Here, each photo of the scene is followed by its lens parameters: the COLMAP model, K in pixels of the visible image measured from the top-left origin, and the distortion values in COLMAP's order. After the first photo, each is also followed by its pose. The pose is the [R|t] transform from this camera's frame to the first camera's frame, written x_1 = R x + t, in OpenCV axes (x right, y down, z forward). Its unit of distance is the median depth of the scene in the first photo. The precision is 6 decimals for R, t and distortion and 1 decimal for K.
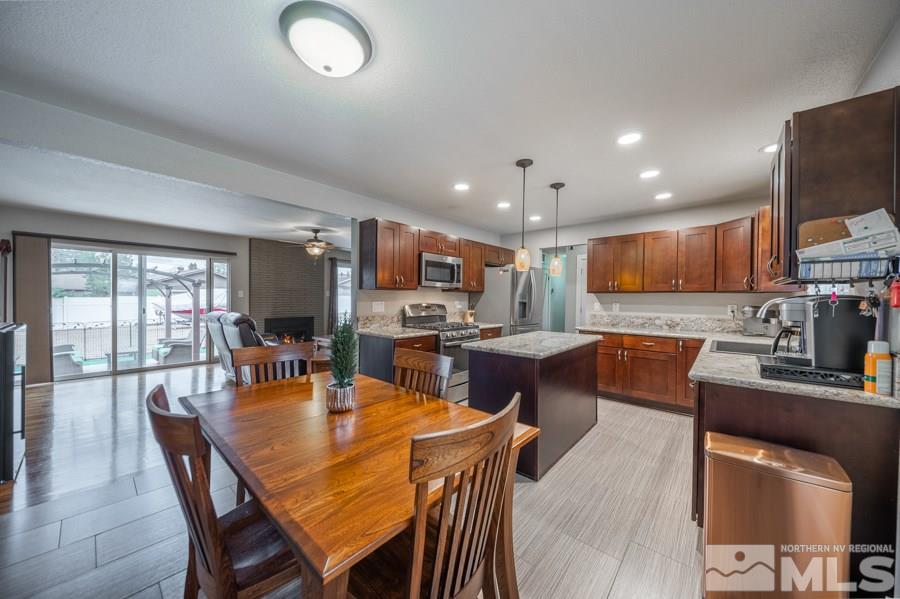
lens RADIAL K [[314.7, 0, 450.1], [0, 314.7, 300.1], [0, 0, 1]] dist [-0.001345, -0.000107]
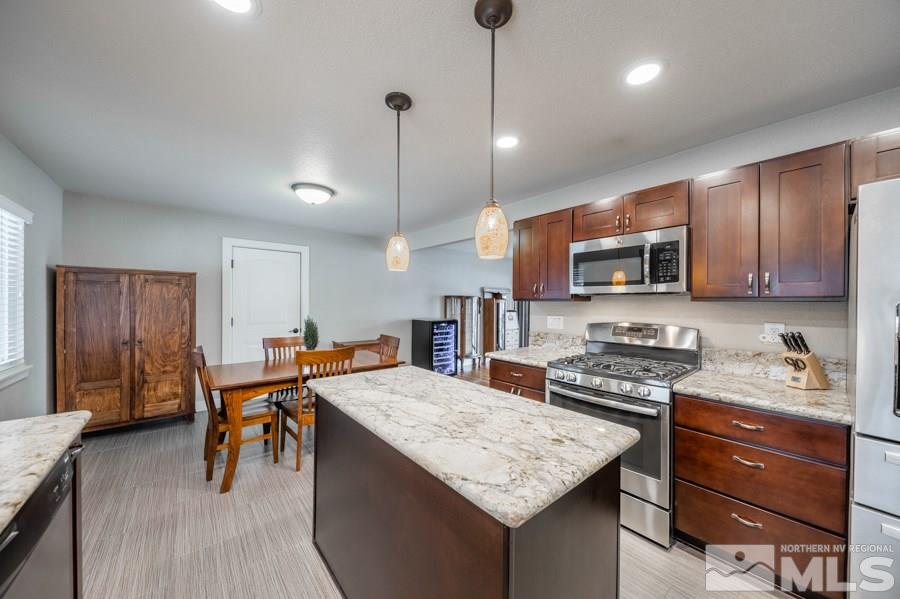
lens RADIAL K [[314.7, 0, 452.3], [0, 314.7, 300.3], [0, 0, 1]] dist [-0.001345, -0.000107]
pose [[-0.133217, -0.018340, -0.990917, 0.534120], [-0.014577, 0.999757, -0.016543, -0.016237], [0.990980, 0.012241, -0.133452, 0.764798]]
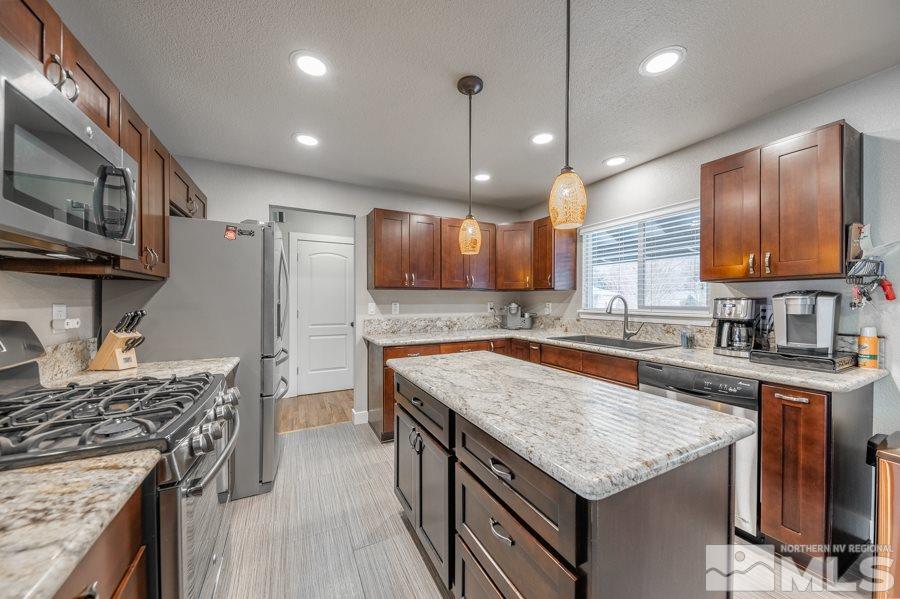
lens RADIAL K [[314.7, 0, 452.1], [0, 314.7, 303.3], [0, 0, 1]] dist [-0.001345, -0.000107]
pose [[0.358566, -0.018572, 0.933320, -0.136115], [0.006134, 0.999827, 0.017539, -0.001563], [-0.933484, -0.000563, 0.358618, 0.637202]]
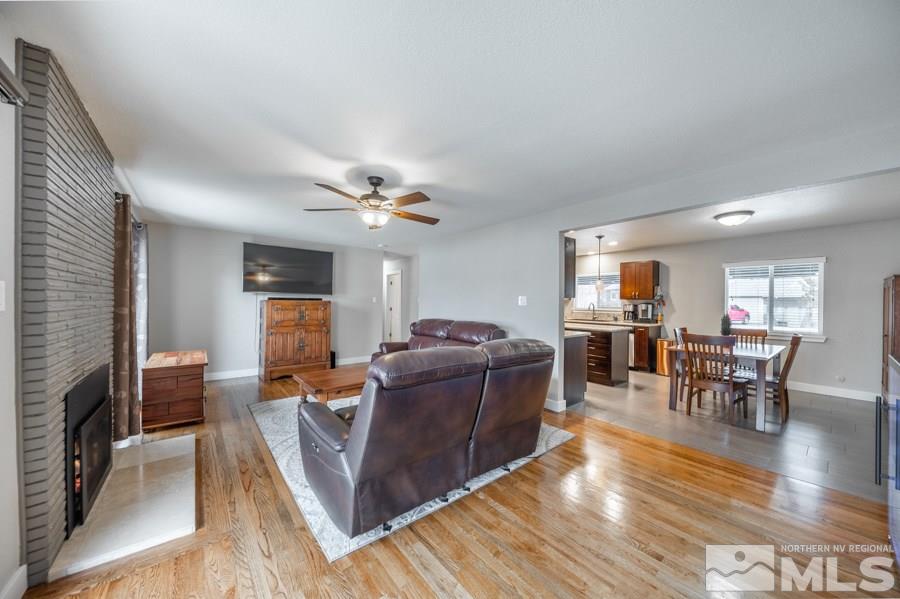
lens RADIAL K [[314.7, 0, 444.4], [0, 314.7, 302.0], [0, 0, 1]] dist [-0.001345, -0.000107]
pose [[0.164824, -0.008763, 0.986284, -1.234909], [-0.005087, 0.999940, 0.009734, -0.021981], [-0.986310, -0.006621, 0.164770, 1.057556]]
